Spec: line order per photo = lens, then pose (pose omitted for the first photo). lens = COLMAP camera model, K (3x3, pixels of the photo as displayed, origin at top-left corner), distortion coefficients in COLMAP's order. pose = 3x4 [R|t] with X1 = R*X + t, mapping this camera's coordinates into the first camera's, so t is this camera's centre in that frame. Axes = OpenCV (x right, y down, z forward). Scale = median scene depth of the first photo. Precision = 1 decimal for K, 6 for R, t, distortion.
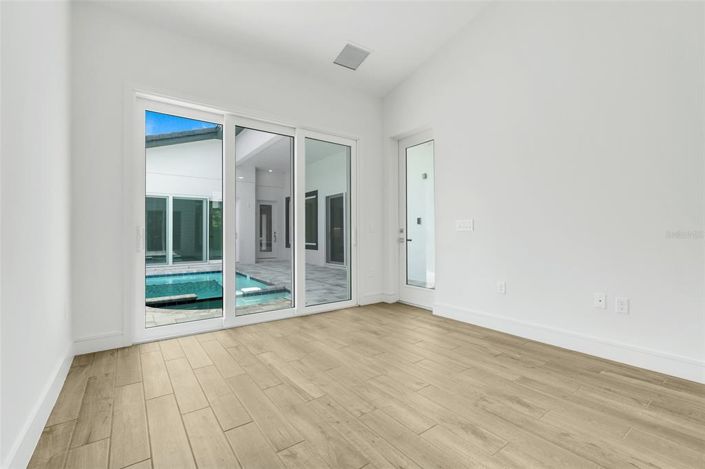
lens RADIAL K [[311.2, 0, 350.8], [0, 311.2, 233.9], [0, 0, 1]] dist [-0.002131, 0.000741]
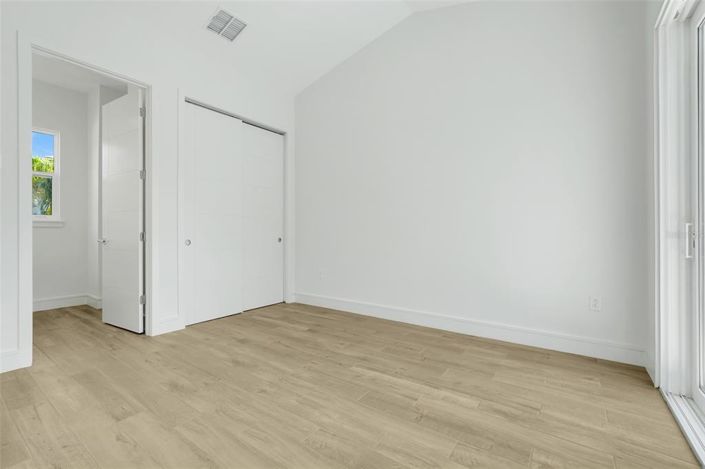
lens RADIAL K [[311.2, 0, 350.8], [0, 311.2, 233.9], [0, 0, 1]] dist [-0.002131, 0.000741]
pose [[-0.948510, 0.004145, -0.316721, 0.265509], [0.005394, 0.999981, -0.003067, 0.004474], [0.316703, -0.004618, -0.948514, 2.004888]]
